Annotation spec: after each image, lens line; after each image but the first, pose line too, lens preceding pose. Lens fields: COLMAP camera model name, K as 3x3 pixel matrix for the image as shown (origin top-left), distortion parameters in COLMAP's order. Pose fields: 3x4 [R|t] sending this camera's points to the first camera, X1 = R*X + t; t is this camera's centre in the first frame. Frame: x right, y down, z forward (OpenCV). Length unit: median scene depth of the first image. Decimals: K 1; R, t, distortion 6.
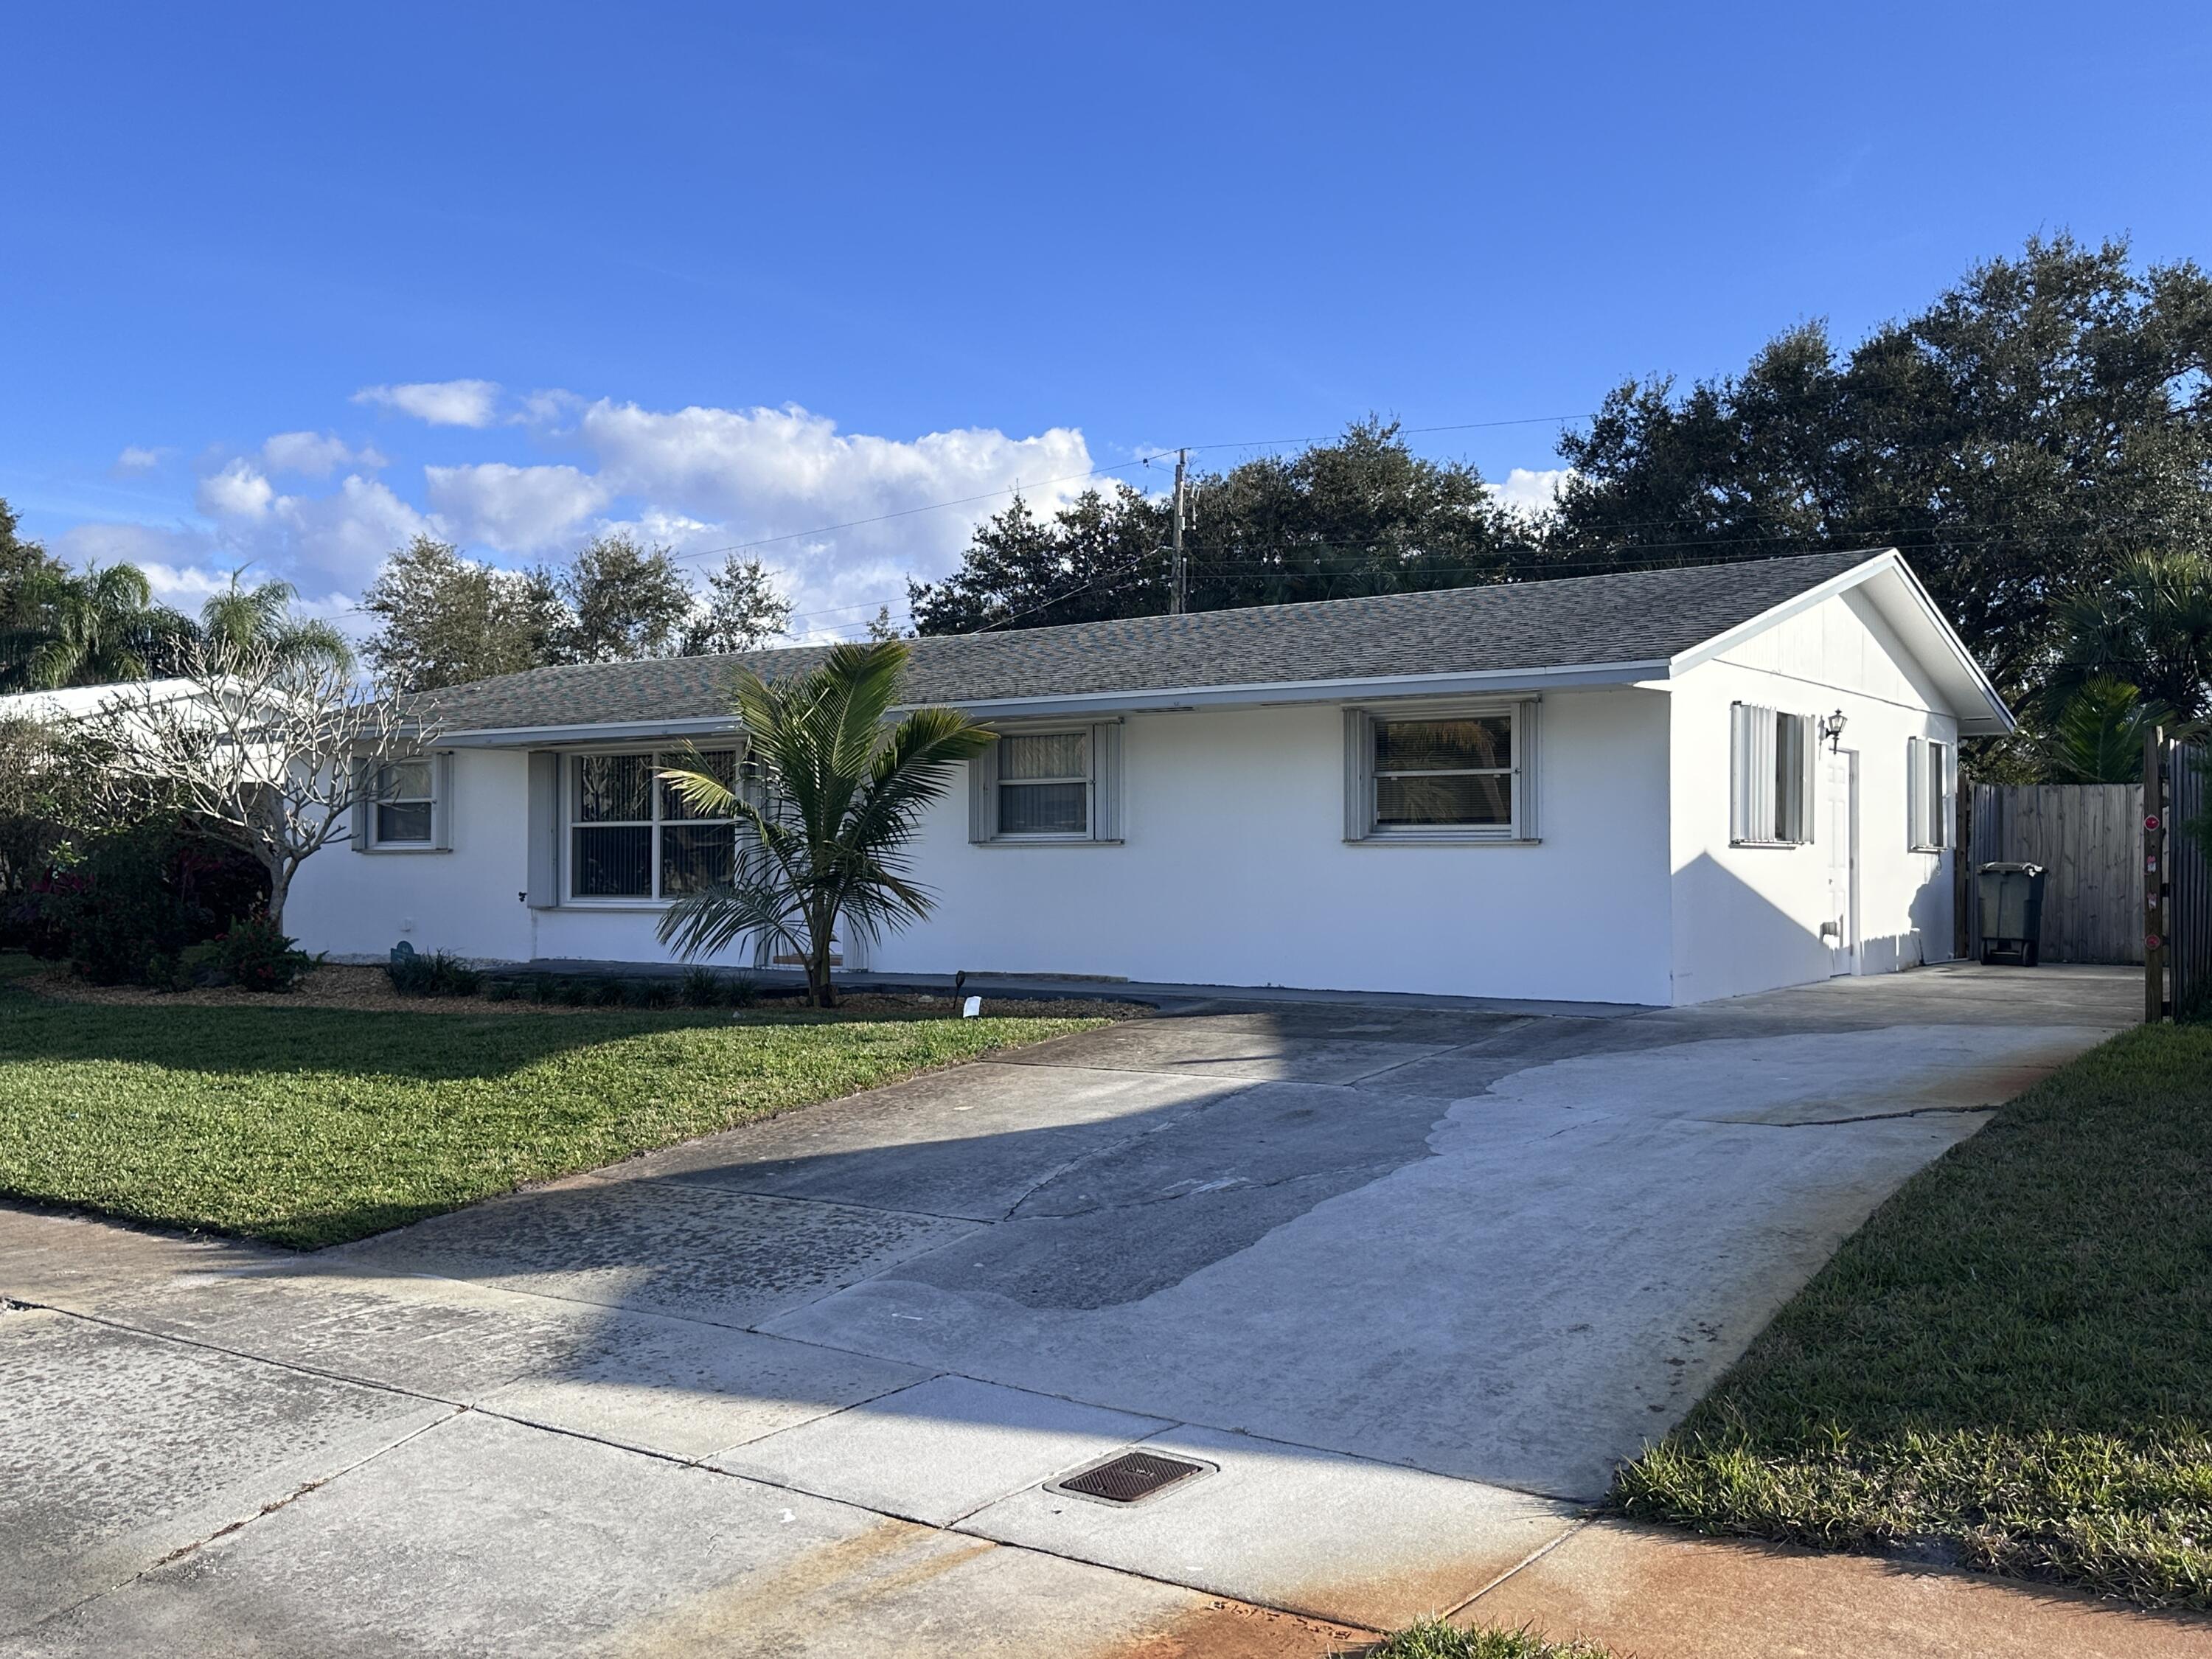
lens RADIAL K [[1880.6, 0, 1105.2], [0, 1880.6, 861.1], [0, 0, 1]] dist [0.049161, -0.014606]
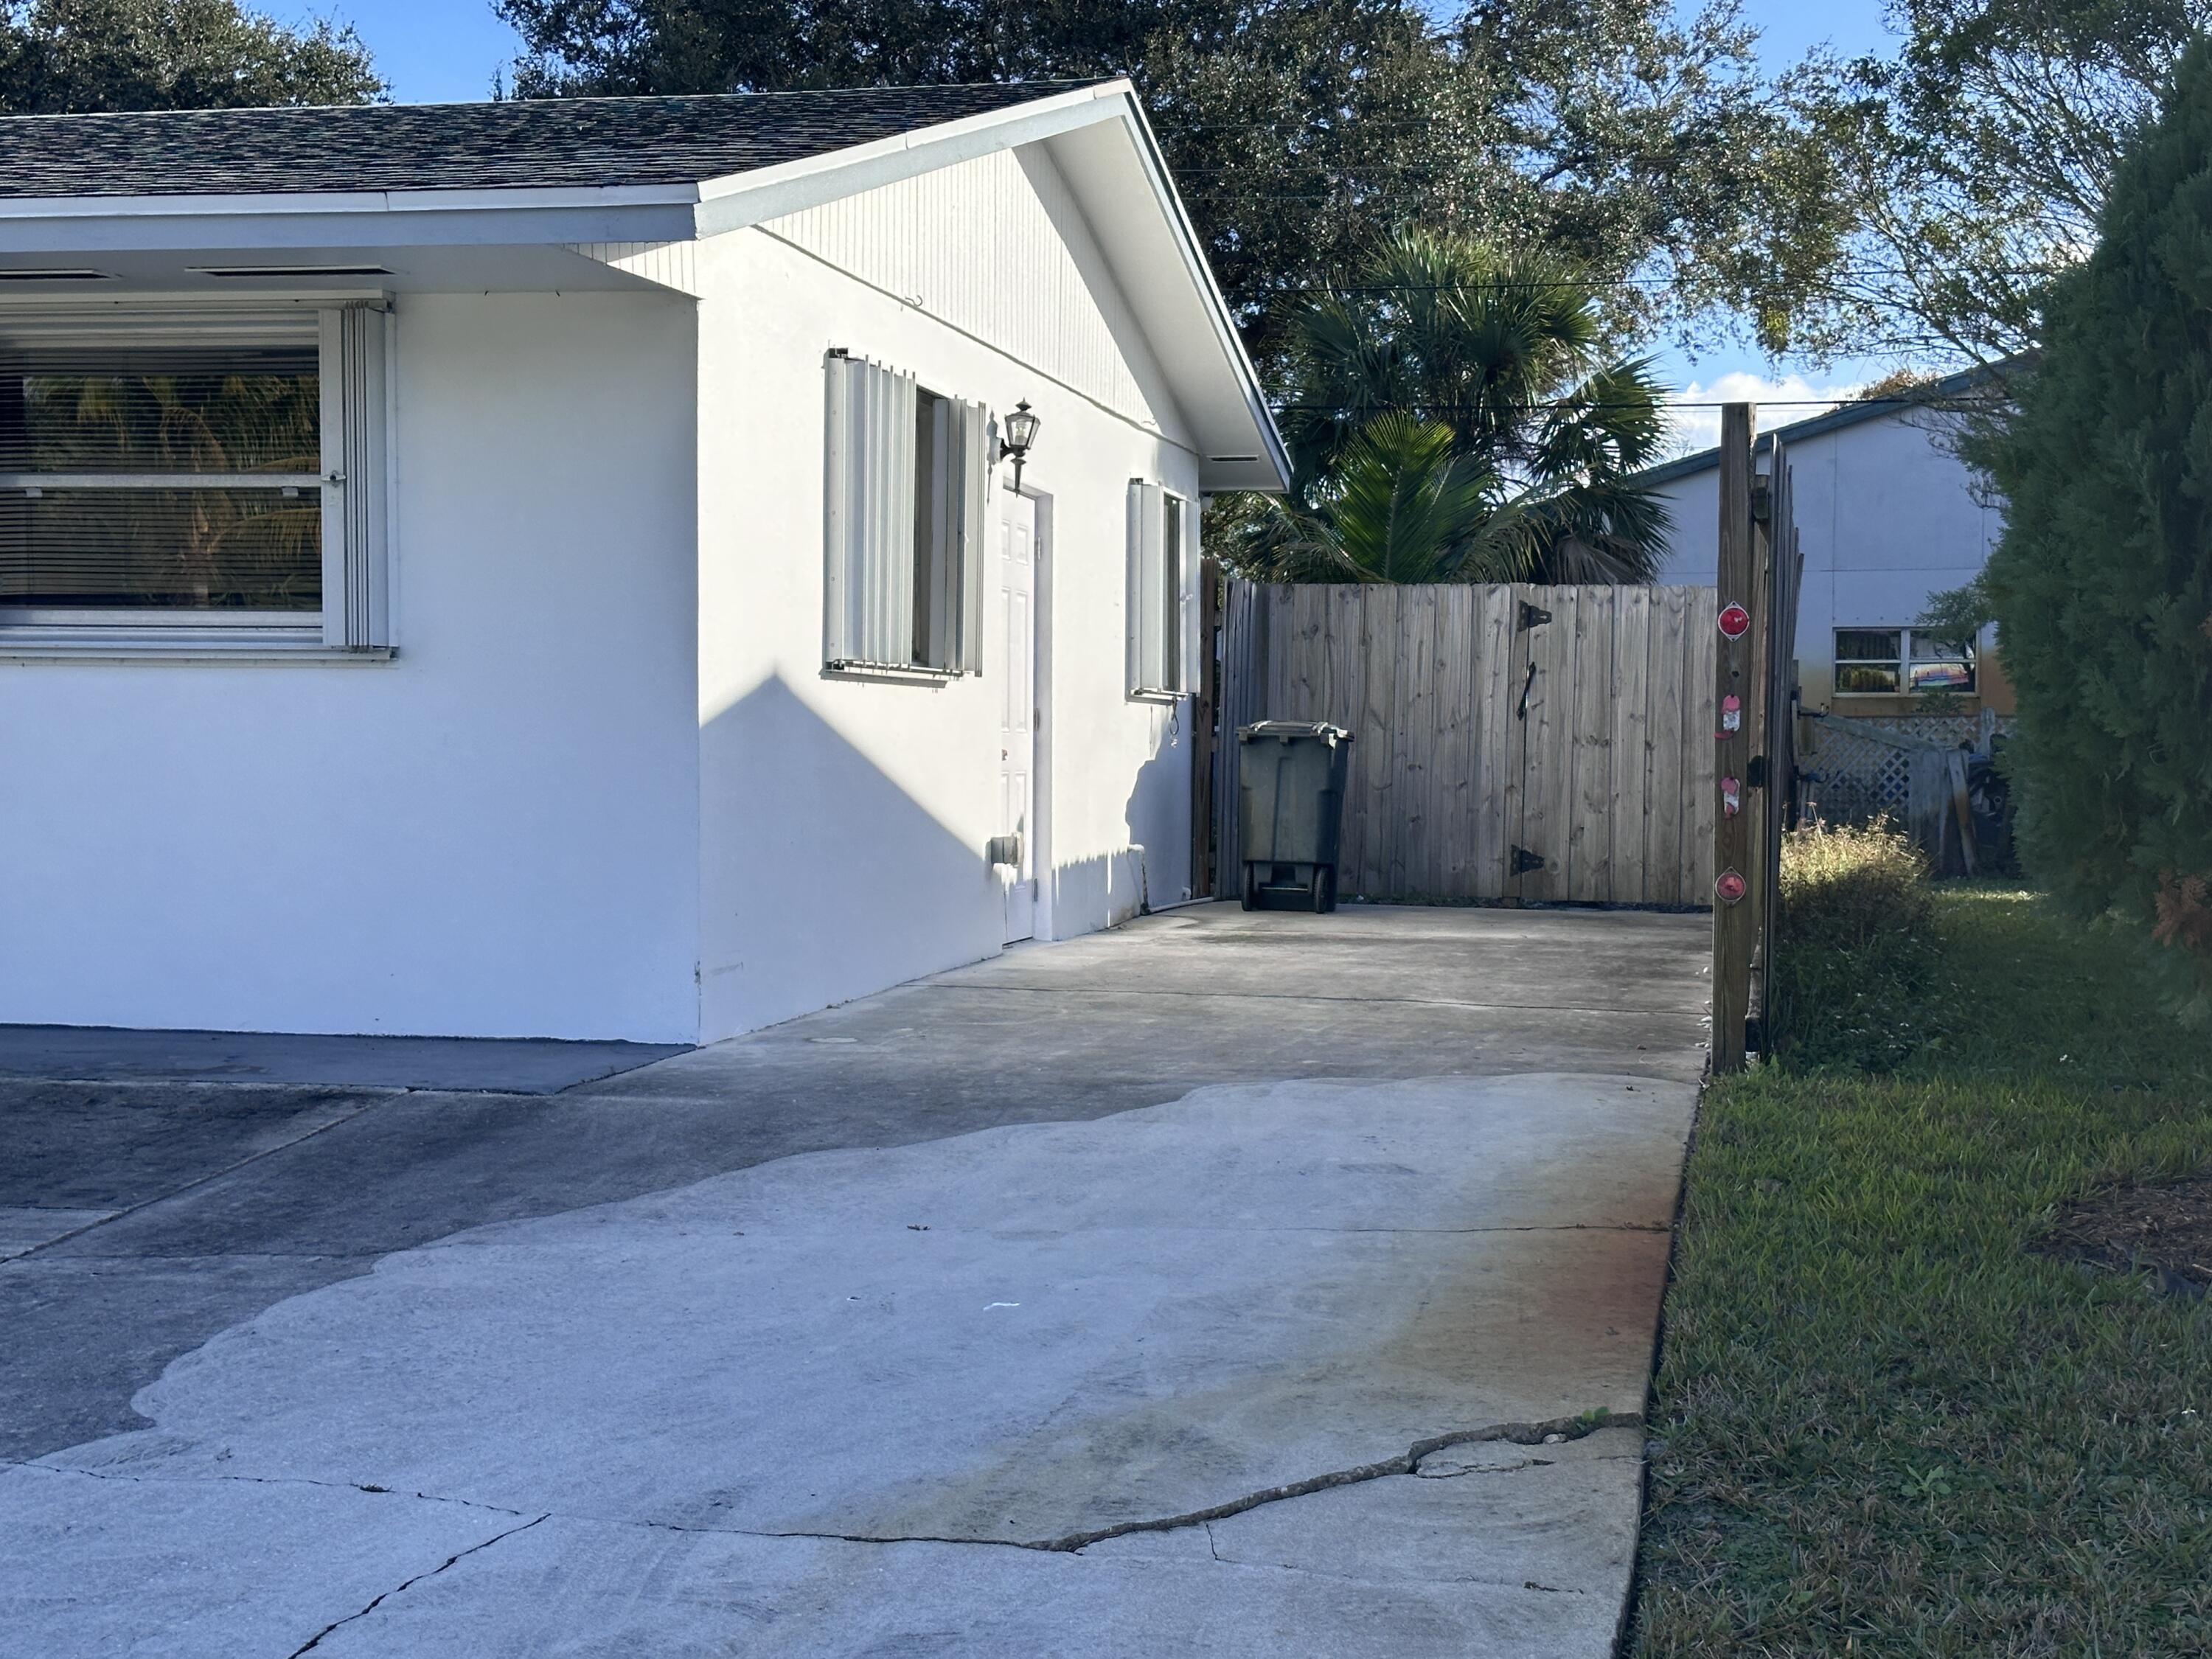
lens RADIAL K [[3153.8, 0, 1105.9], [0, 3153.8, 831.2], [0, 0, 1]] dist [0.003442, 0.070871]
pose [[0.912574, -0.006792, 0.408855, 0.073411], [-0.007061, 0.999451, 0.032362, 0.004078], [-0.408850, -0.032419, 0.912026, 0.247513]]
